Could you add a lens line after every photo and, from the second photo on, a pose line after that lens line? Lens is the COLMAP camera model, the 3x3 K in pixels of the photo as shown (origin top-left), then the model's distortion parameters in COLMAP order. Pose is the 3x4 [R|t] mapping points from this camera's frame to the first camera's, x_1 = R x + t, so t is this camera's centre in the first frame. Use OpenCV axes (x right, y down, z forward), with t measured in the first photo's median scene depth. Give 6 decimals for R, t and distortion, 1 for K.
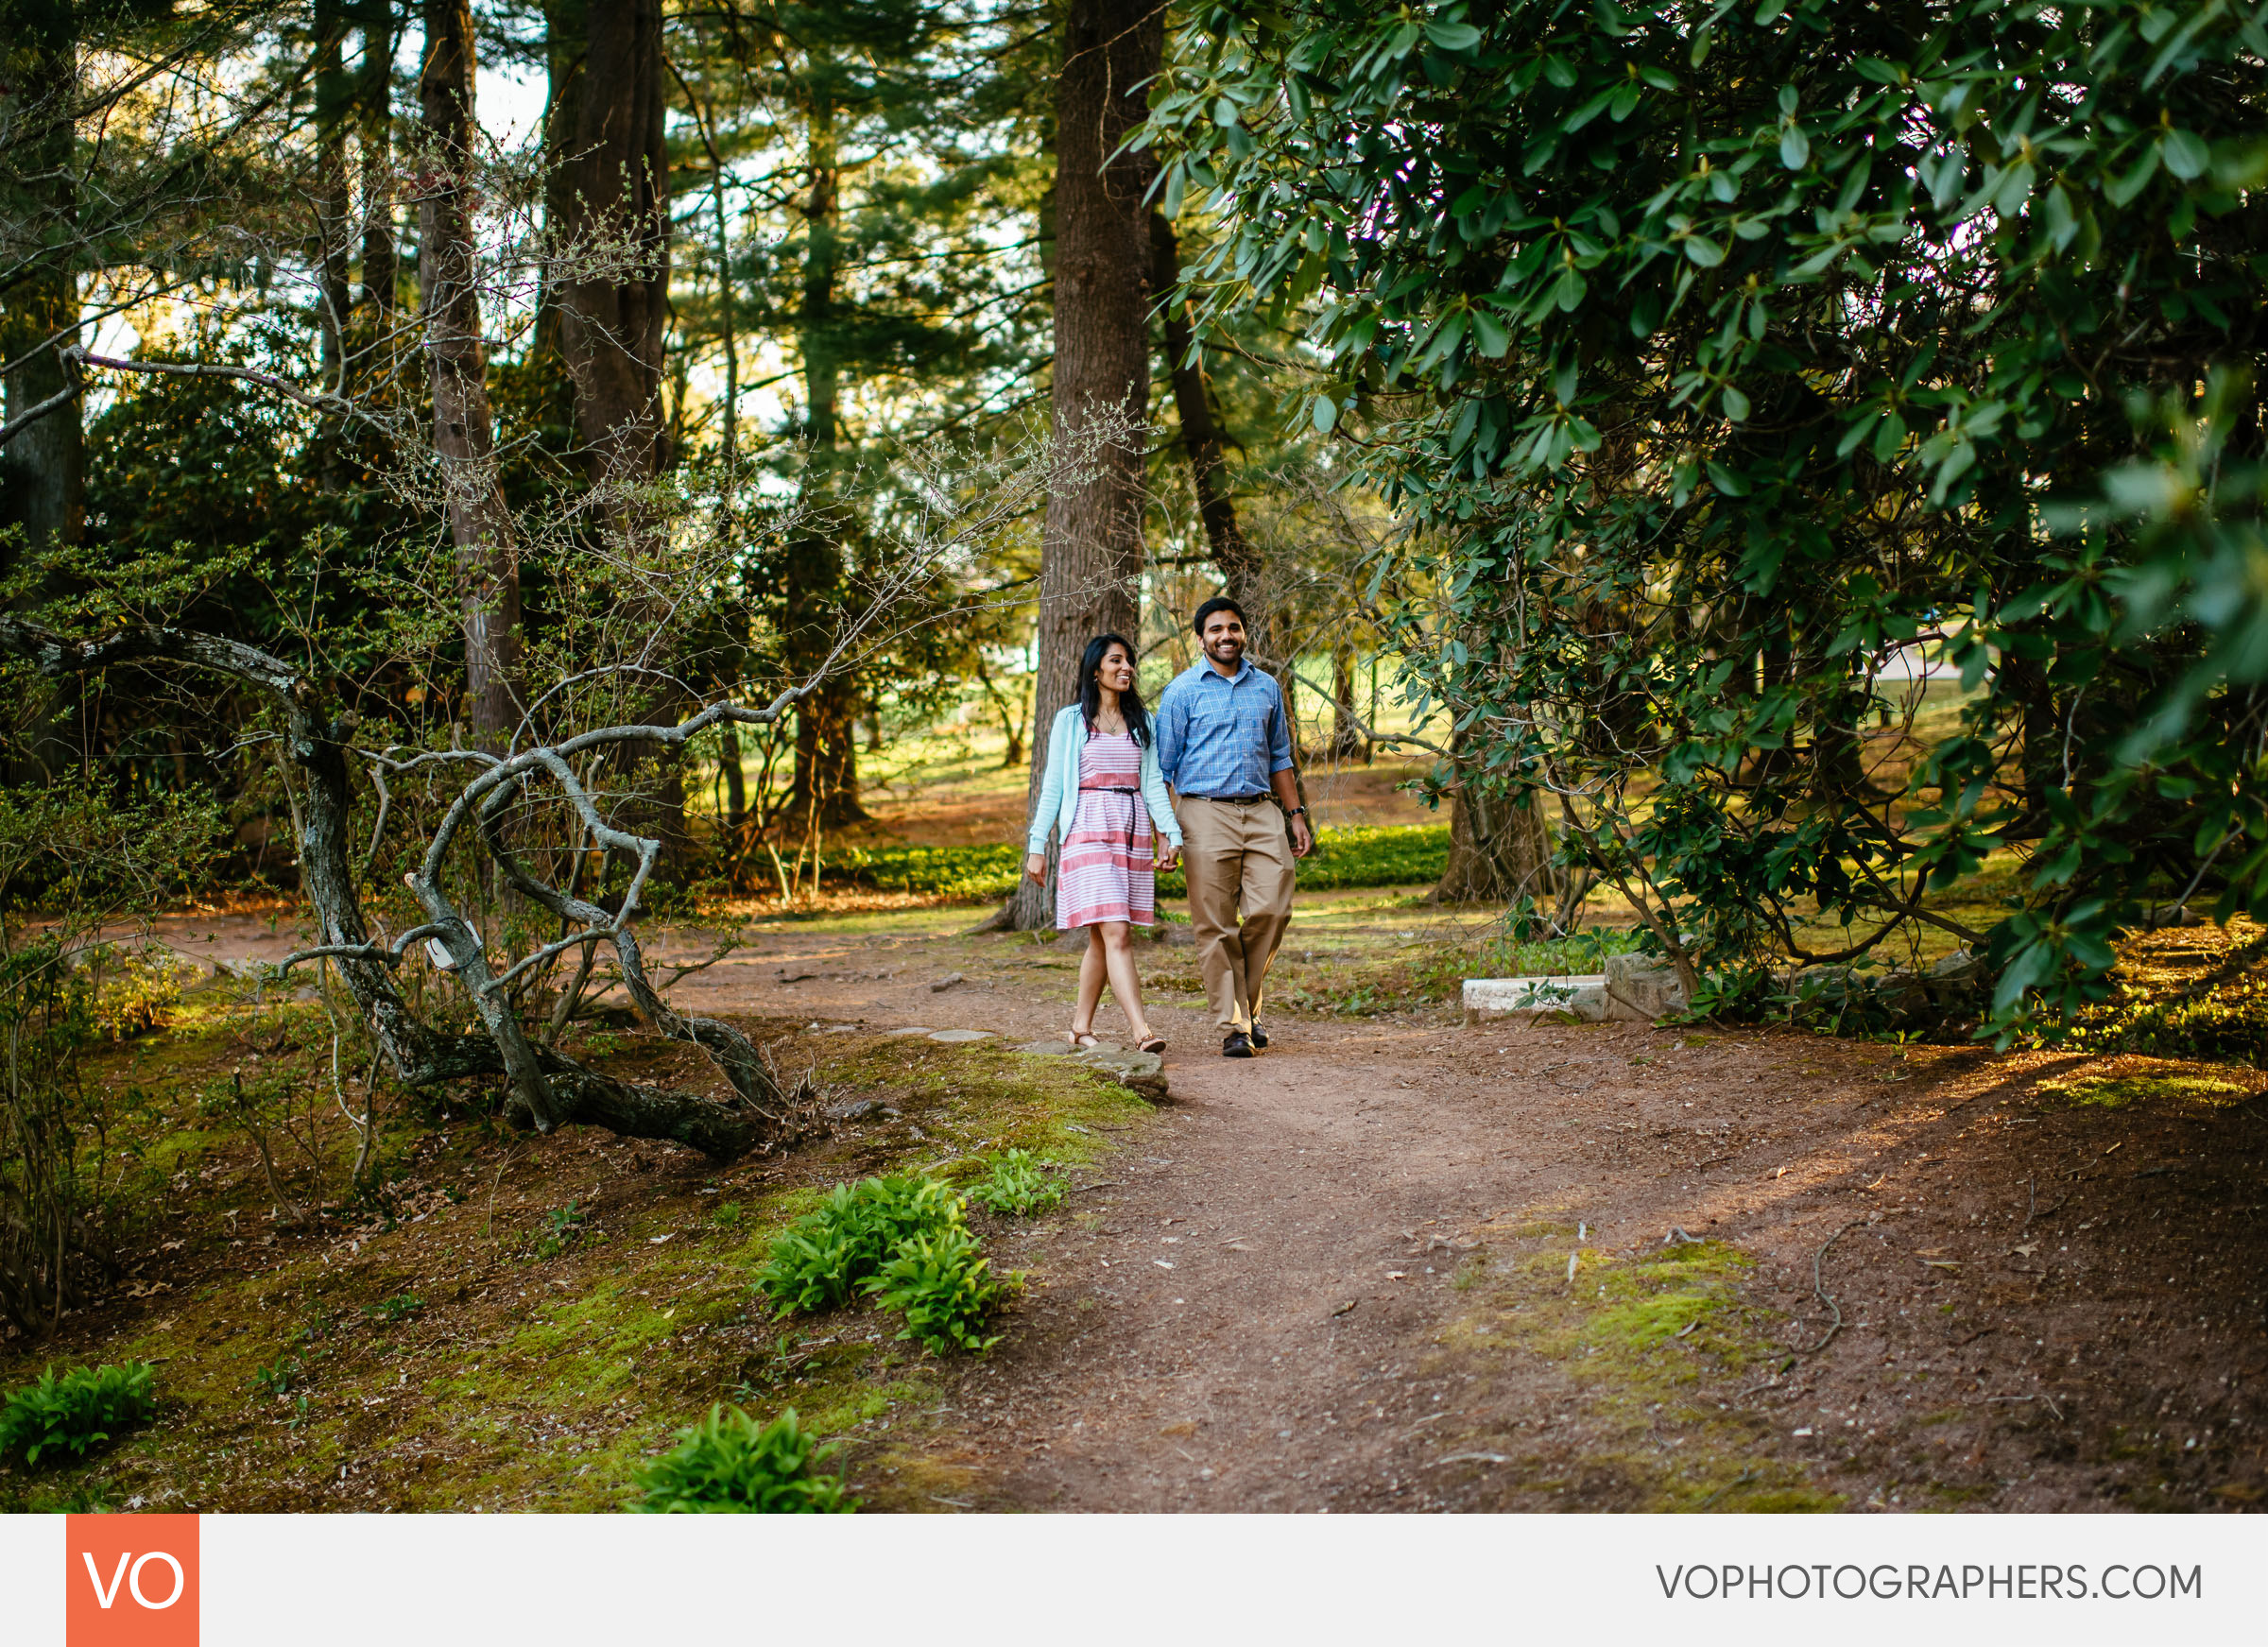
lens RADIAL K [[2373.6, 0, 1134.0], [0, 2373.6, 823.5], [0, 0, 1]] dist [-0.124310, 0.013496]
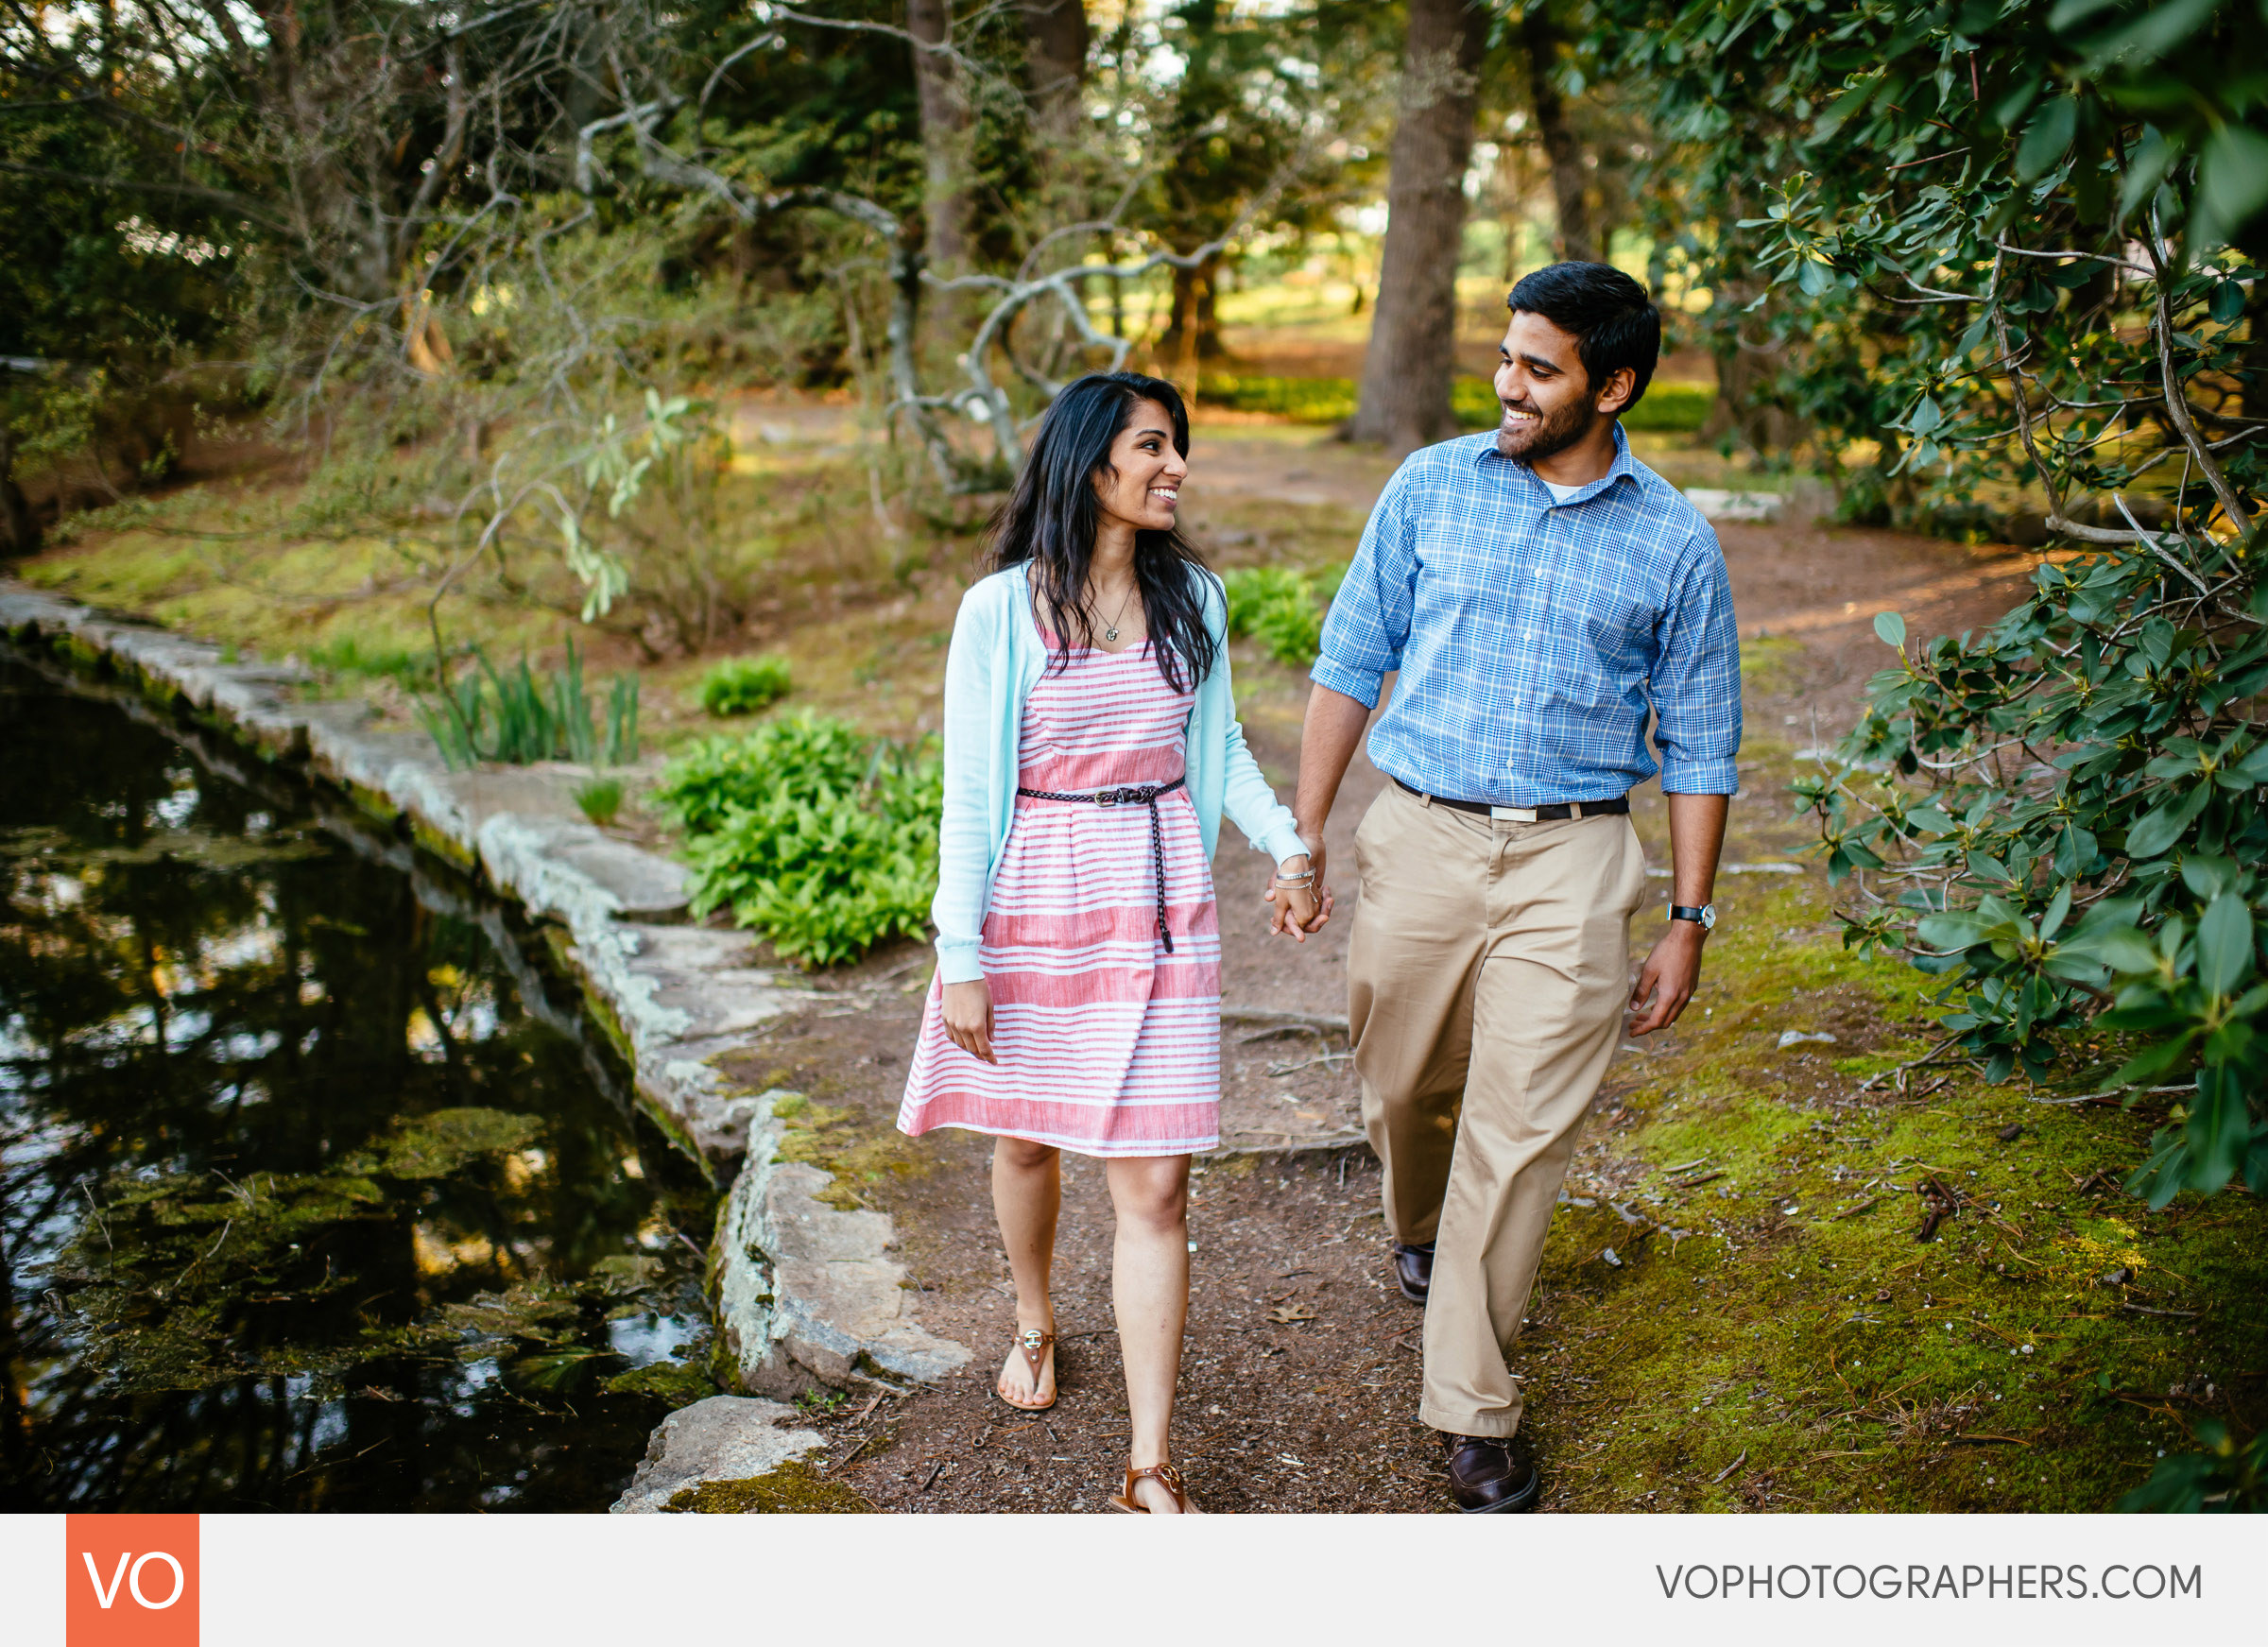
lens RADIAL K [[2373.6, 0, 1134.0], [0, 2373.6, 823.5], [0, 0, 1]] dist [-0.124310, 0.013496]
pose [[0.988685, 0.076216, -0.129204, 0.010711], [-0.050862, 0.980612, 0.189246, 0.009266], [0.141122, -0.180533, 0.973392, -0.220521]]
